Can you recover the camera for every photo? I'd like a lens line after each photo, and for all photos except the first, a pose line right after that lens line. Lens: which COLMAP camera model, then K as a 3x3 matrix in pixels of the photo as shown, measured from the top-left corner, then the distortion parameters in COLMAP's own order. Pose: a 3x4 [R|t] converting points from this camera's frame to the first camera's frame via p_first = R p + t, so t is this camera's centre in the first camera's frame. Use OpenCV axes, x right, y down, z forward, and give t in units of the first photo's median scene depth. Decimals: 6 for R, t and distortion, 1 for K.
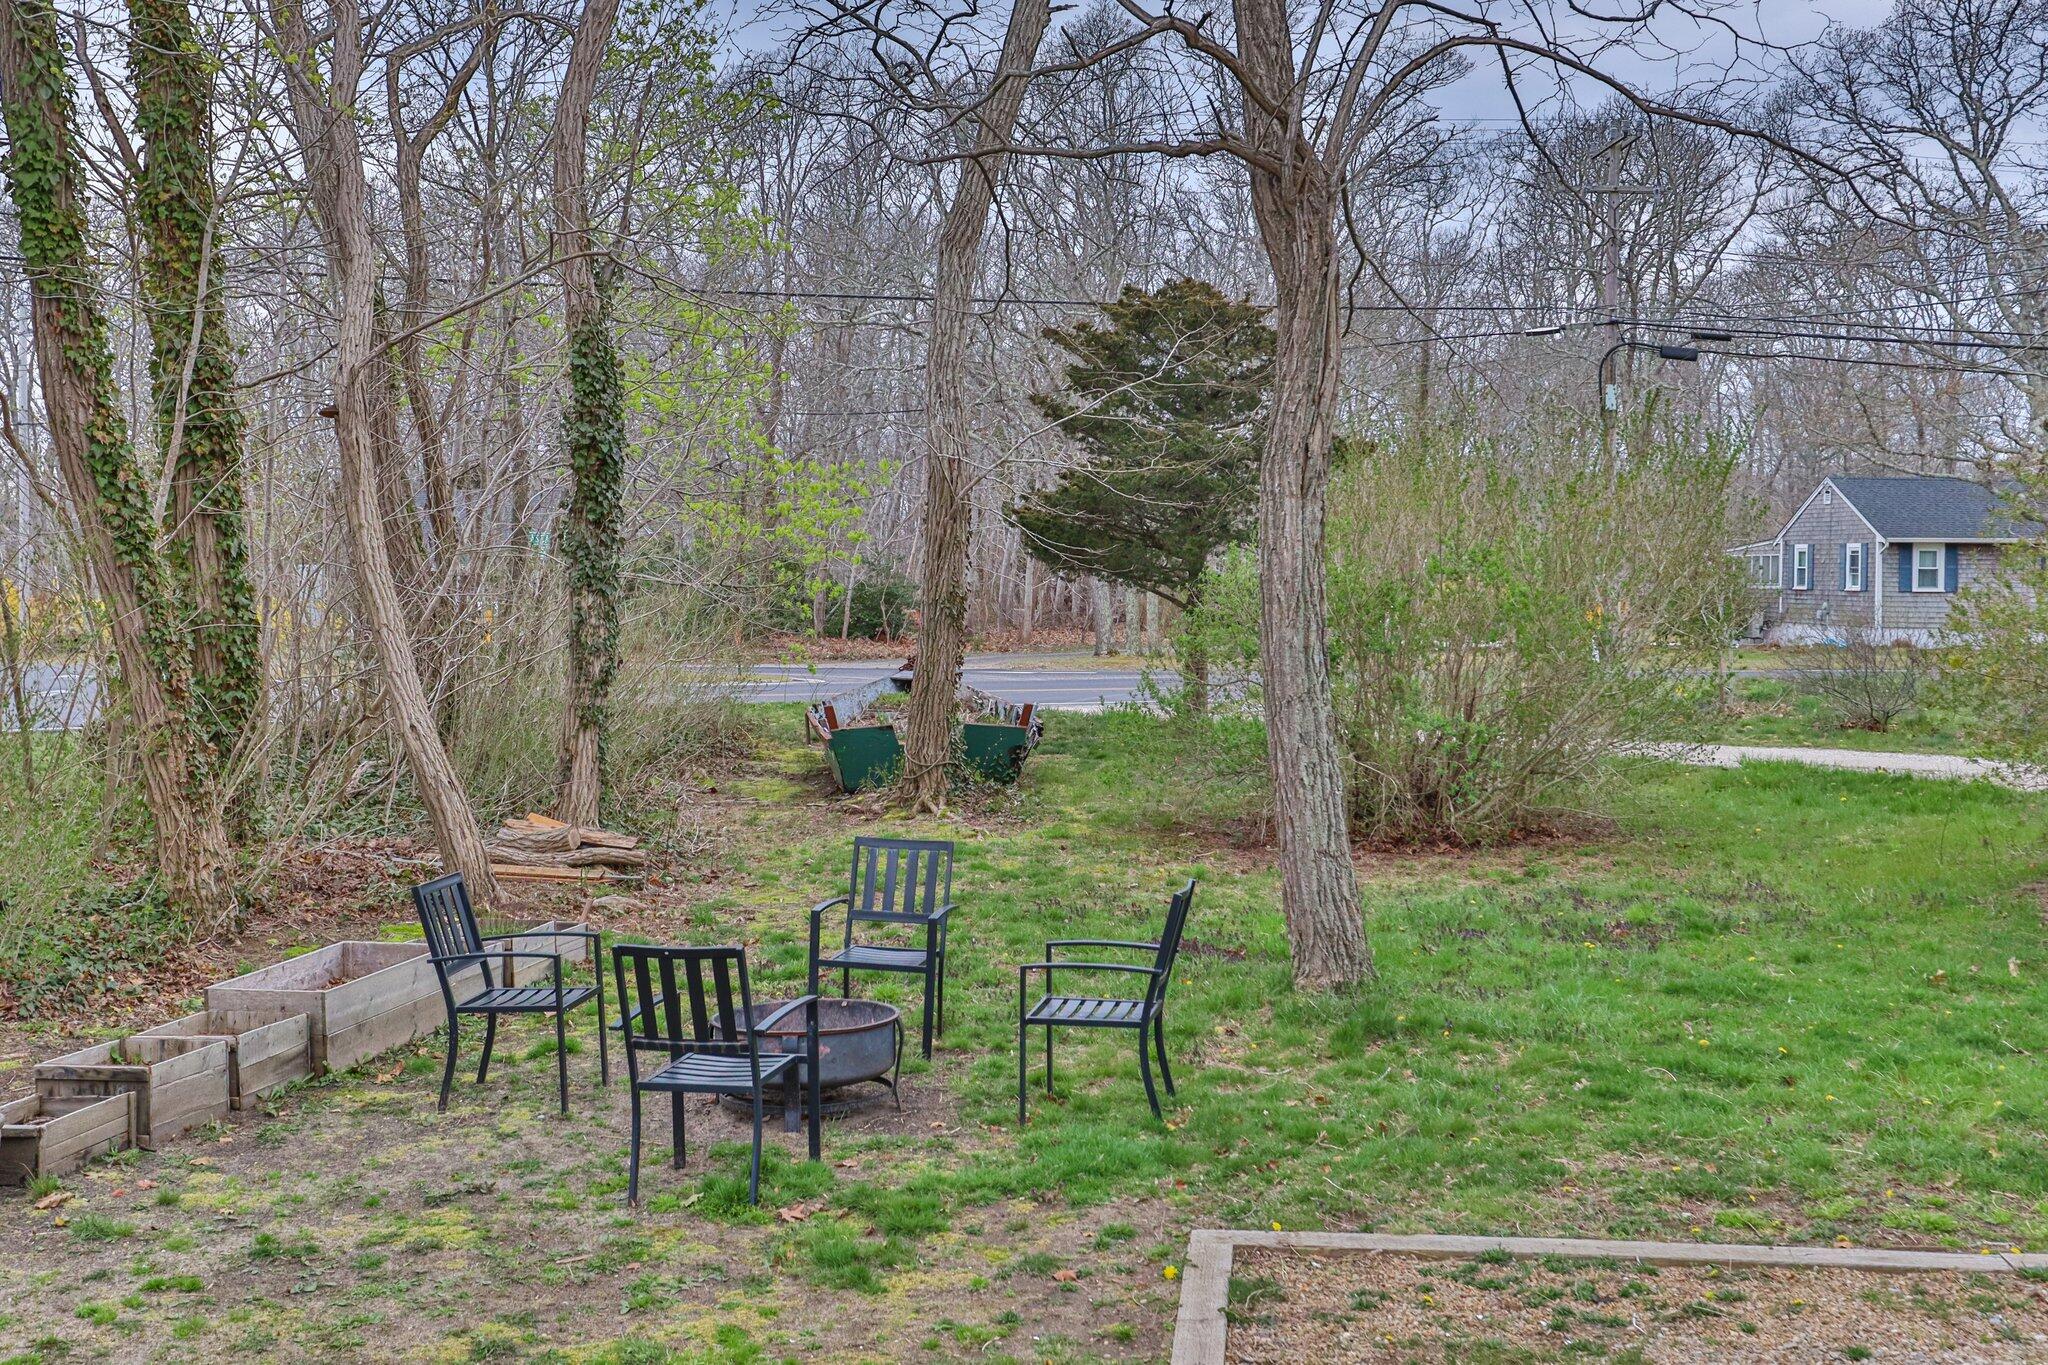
lens RADIAL K [[2200.0, 0, 981.4], [0, 2200.0, 689.5], [0, 0, 1]] dist [-0.040749, -0.009486]
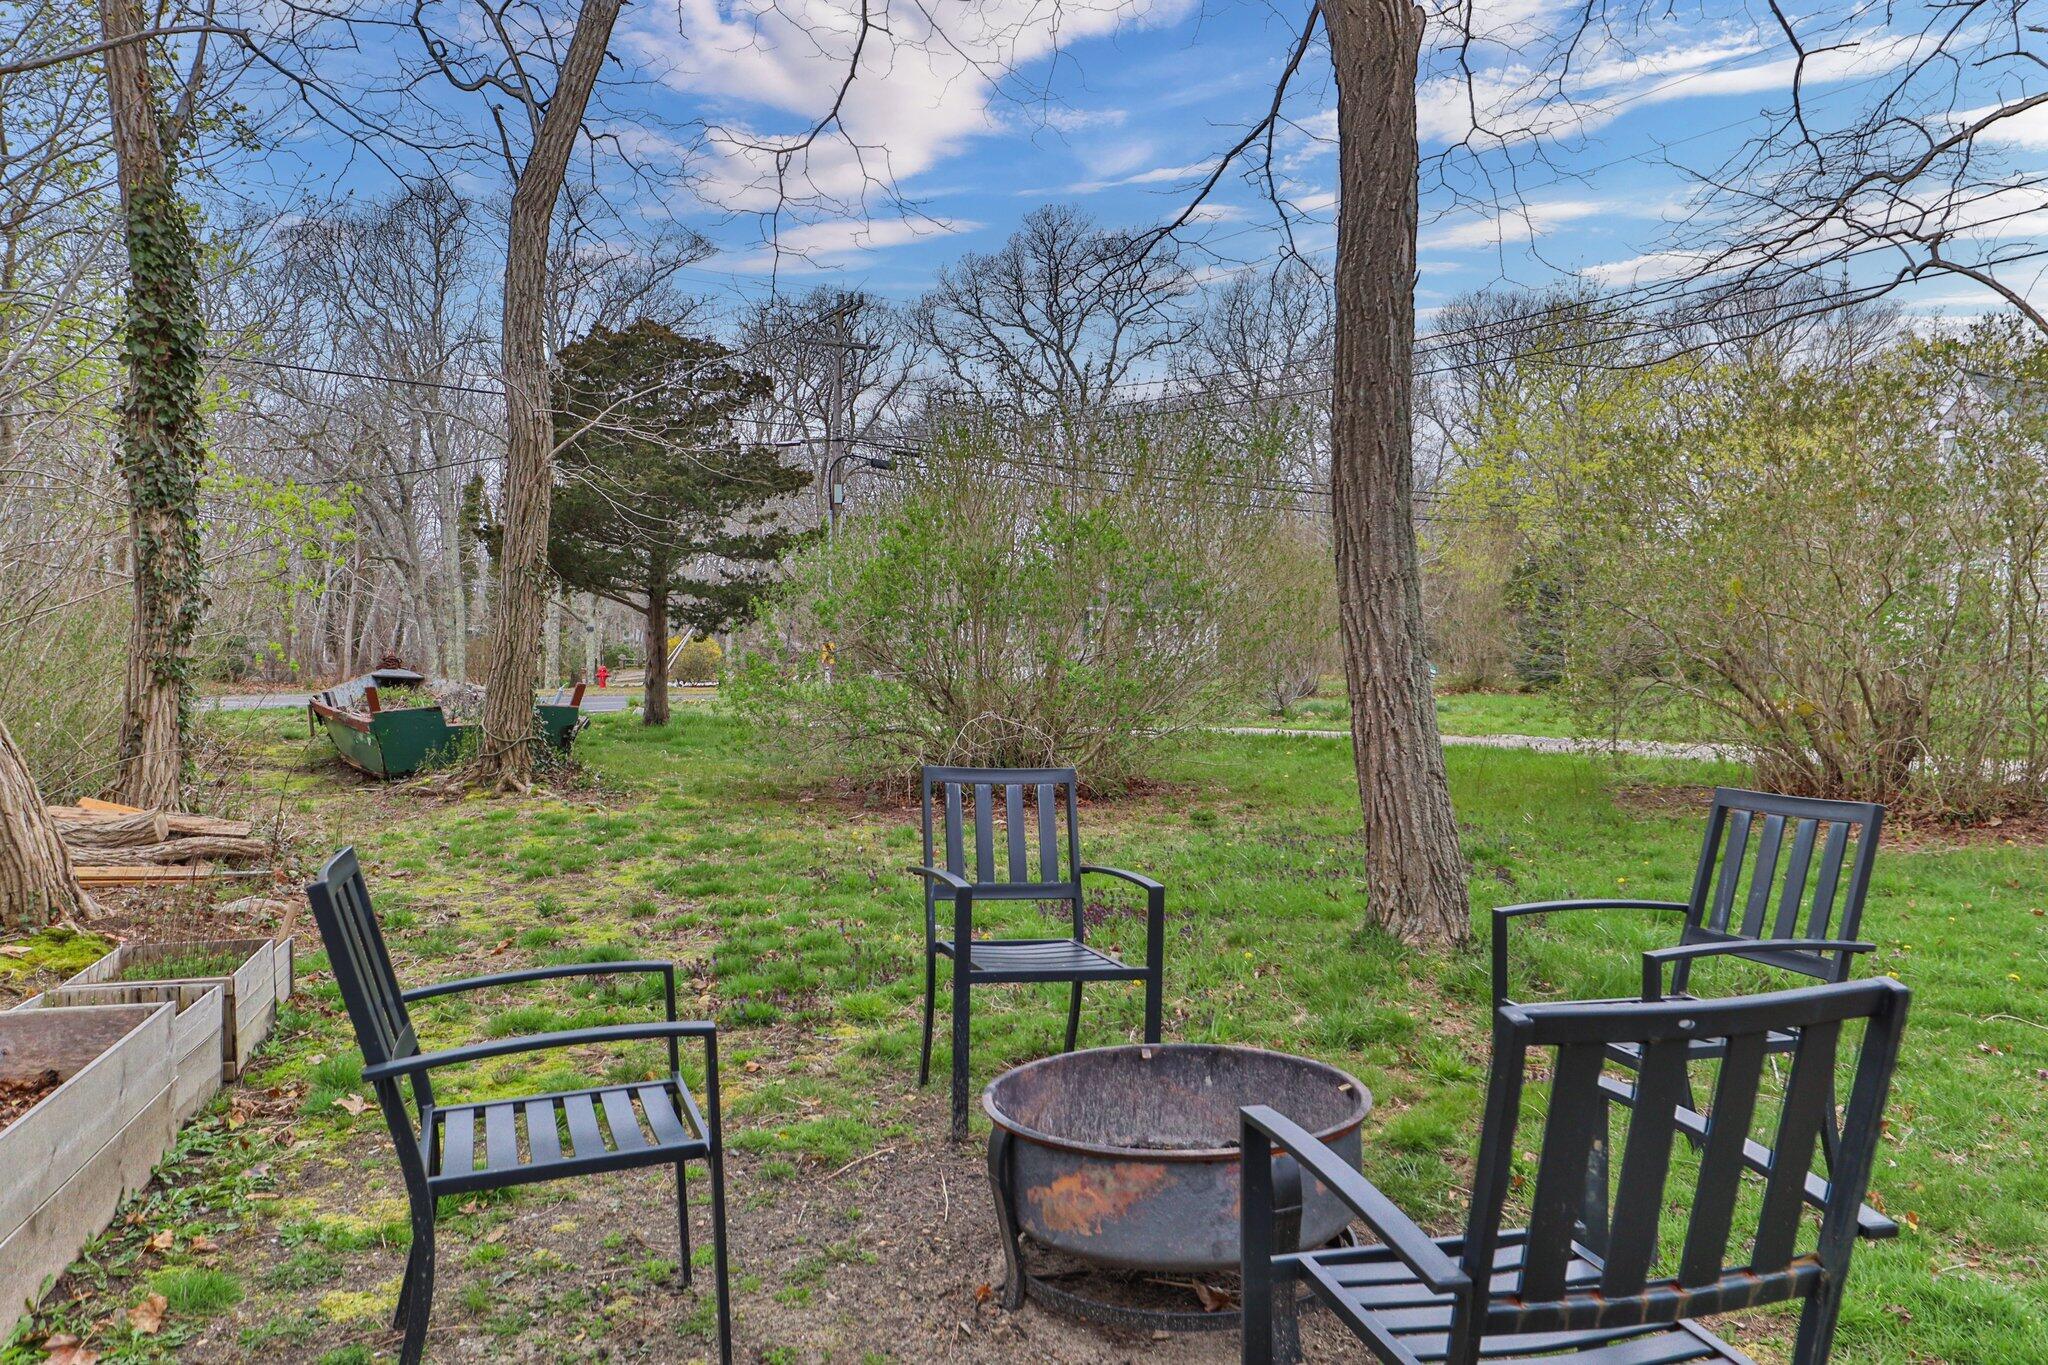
lens RADIAL K [[1471.6, 0, 962.6], [0, 1471.6, 680.8], [0, 0, 1]] dist [-0.005528, -0.002282]
pose [[0.897972, -0.004299, 0.440032, -0.151650], [0.018860, 0.999409, -0.028725, 0.035526], [-0.439648, 0.034093, 0.897523, 0.402974]]
